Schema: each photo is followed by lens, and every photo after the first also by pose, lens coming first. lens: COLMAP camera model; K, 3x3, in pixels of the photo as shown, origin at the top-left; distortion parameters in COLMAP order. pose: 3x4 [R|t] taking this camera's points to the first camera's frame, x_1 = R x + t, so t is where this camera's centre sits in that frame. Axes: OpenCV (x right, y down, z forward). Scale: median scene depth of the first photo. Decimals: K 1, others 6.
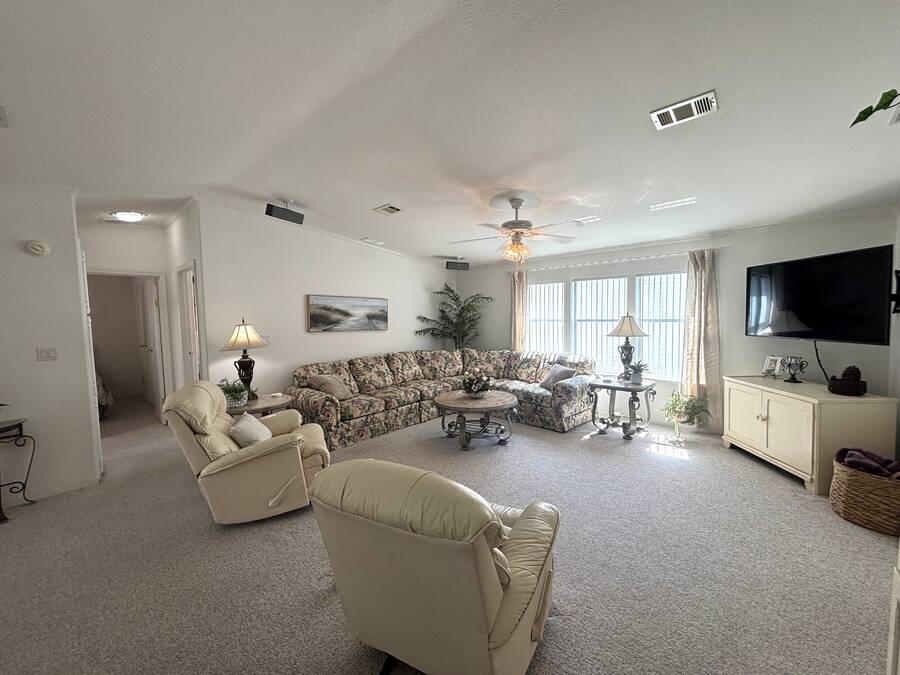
lens RADIAL K [[363.0, 0, 450.0], [0, 363.0, 337.5], [0, 0, 1]] dist [-0.000186, -0.000006]
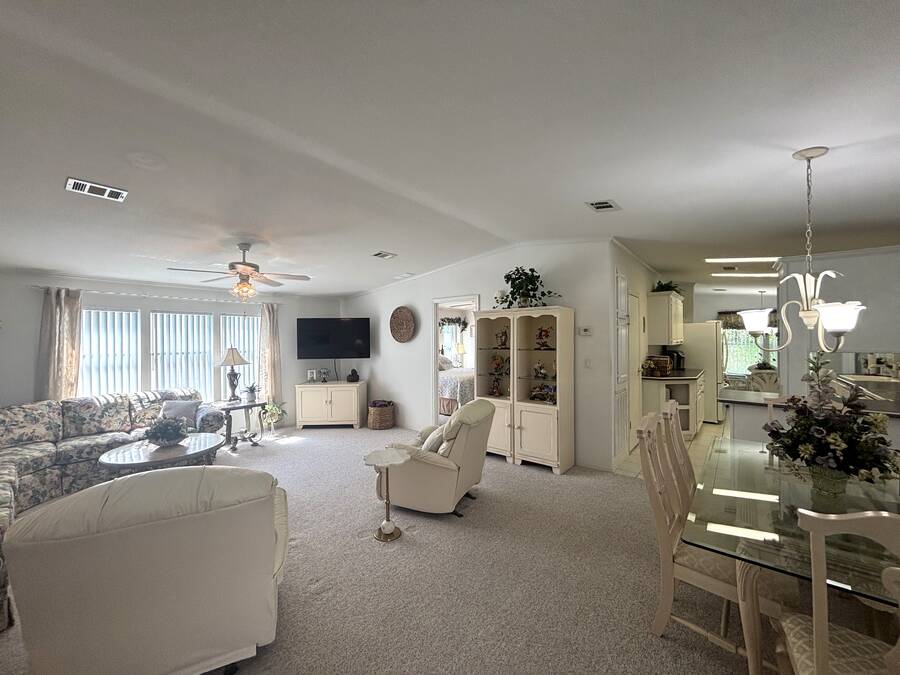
lens RADIAL K [[363.0, 0, 450.0], [0, 363.0, 337.5], [0, 0, 1]] dist [-0.000186, -0.000006]
pose [[-0.081275, 0.030610, 0.996222, -0.798557], [0.080902, 0.996433, -0.024016, -0.007811], [-0.993403, 0.078644, -0.083461, 0.395541]]
